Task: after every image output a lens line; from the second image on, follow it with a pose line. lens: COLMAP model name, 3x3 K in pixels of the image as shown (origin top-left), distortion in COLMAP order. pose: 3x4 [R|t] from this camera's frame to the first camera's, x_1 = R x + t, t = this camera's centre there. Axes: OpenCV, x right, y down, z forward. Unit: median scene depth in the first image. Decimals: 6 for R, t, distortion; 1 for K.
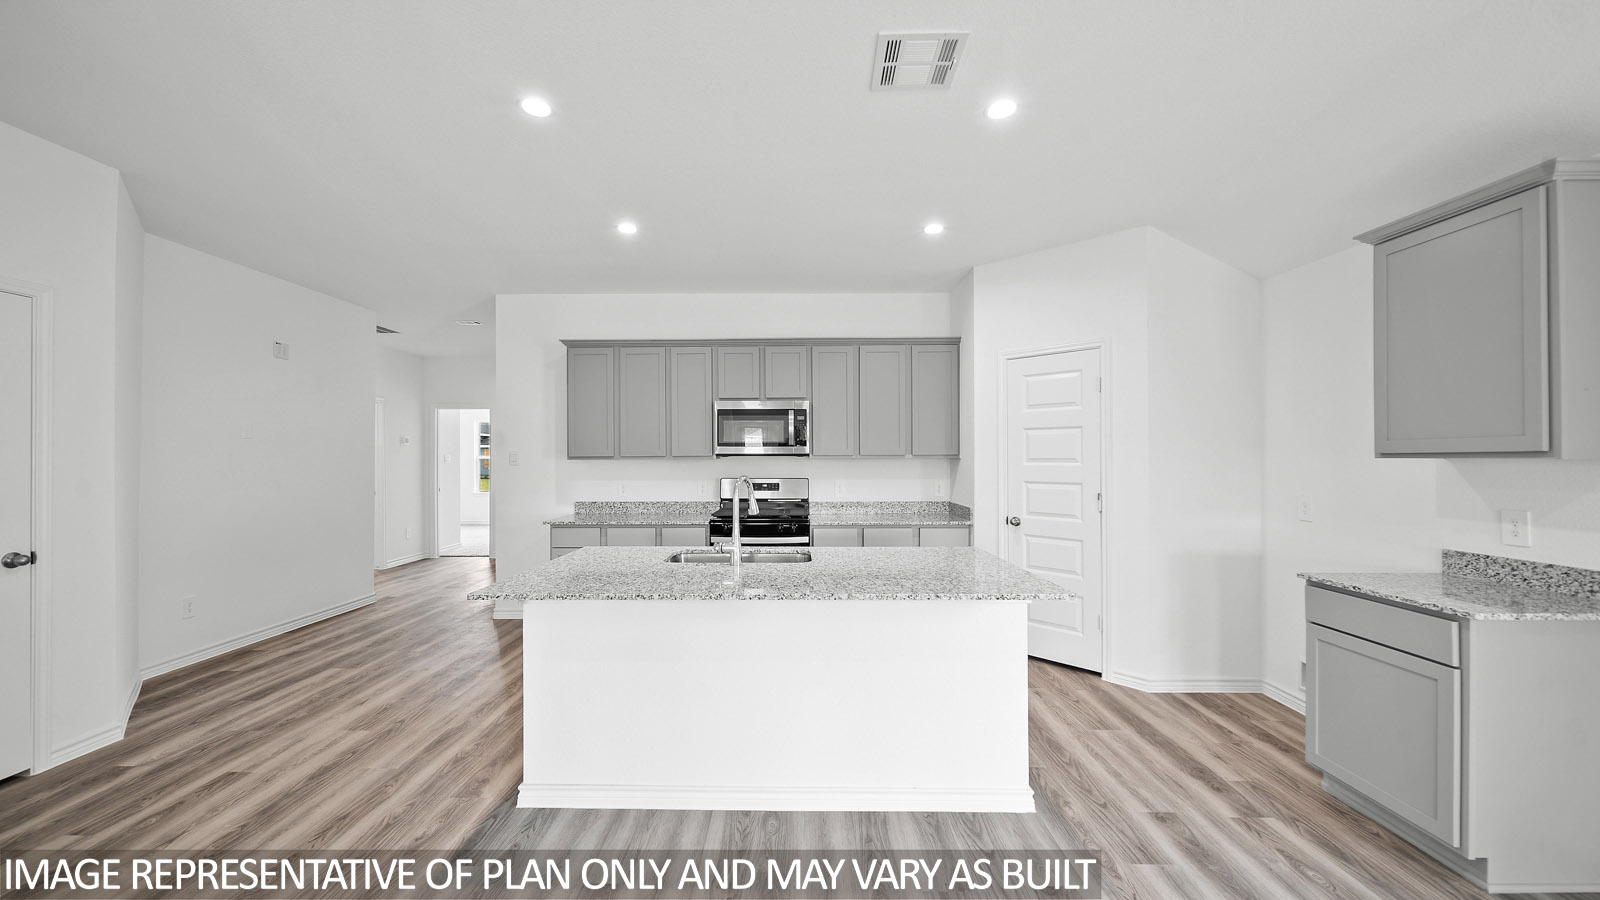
lens RADIAL K [[583.6, 0, 807.4], [0, 583.6, 453.7], [0, 0, 1]] dist [0.001972, 0.000008]
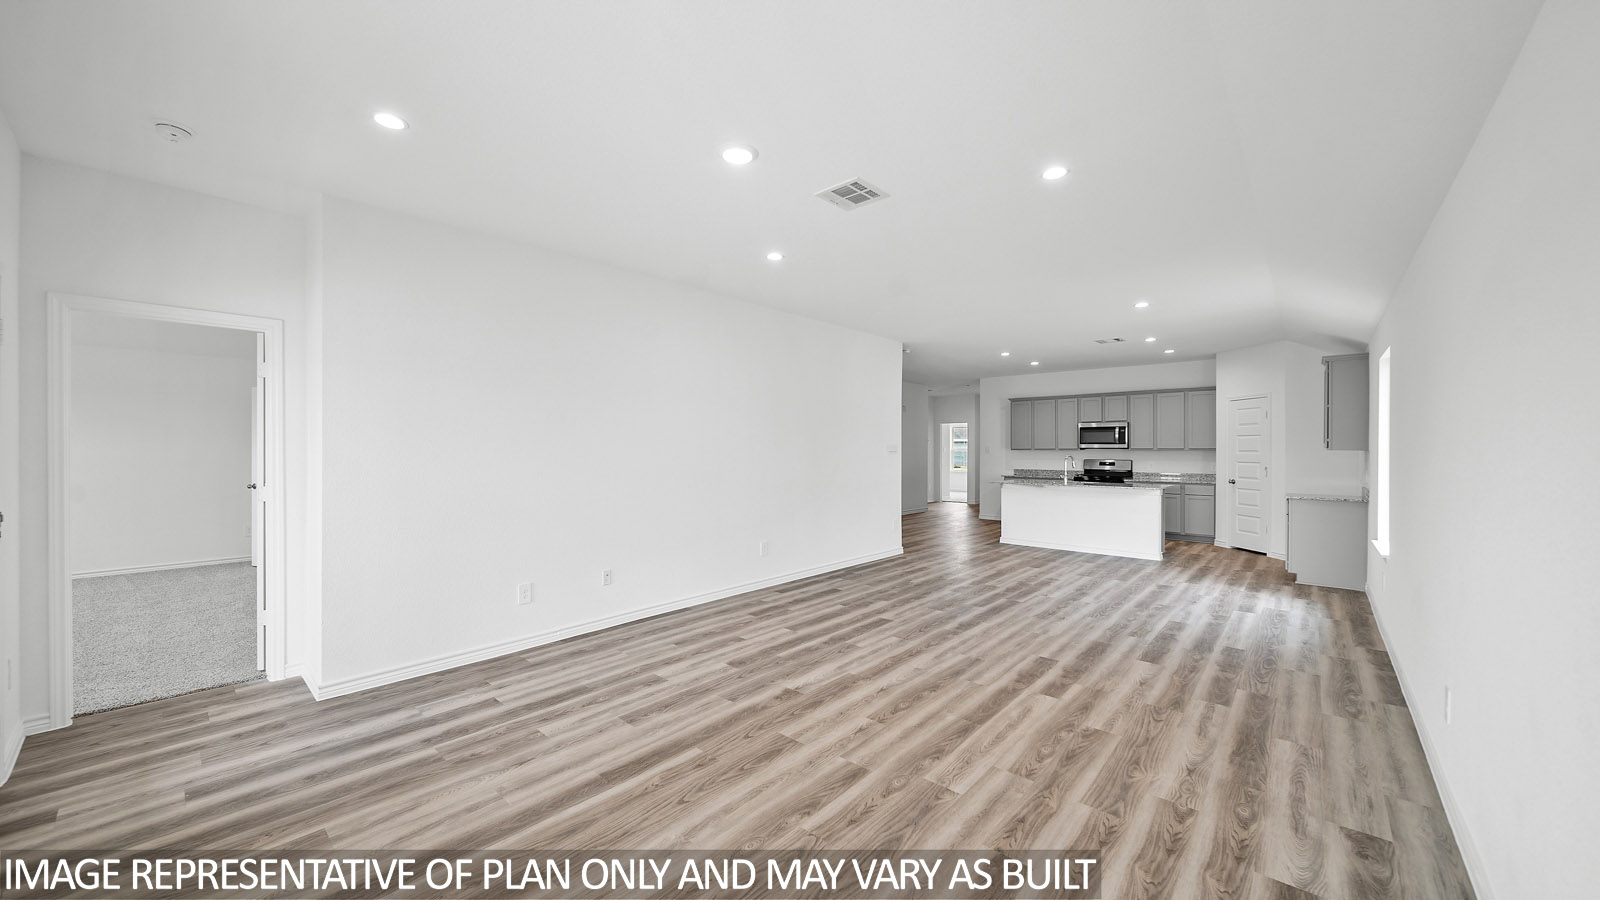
lens RADIAL K [[583.6, 0, 800.5], [0, 583.6, 449.0], [0, 0, 1]] dist [0.001972, 0.000008]
pose [[0.755099, 0.003758, -0.655600, 0.472523], [0.002869, 0.999955, 0.009036, -0.017376], [0.655605, -0.008704, 0.755054, -1.284740]]
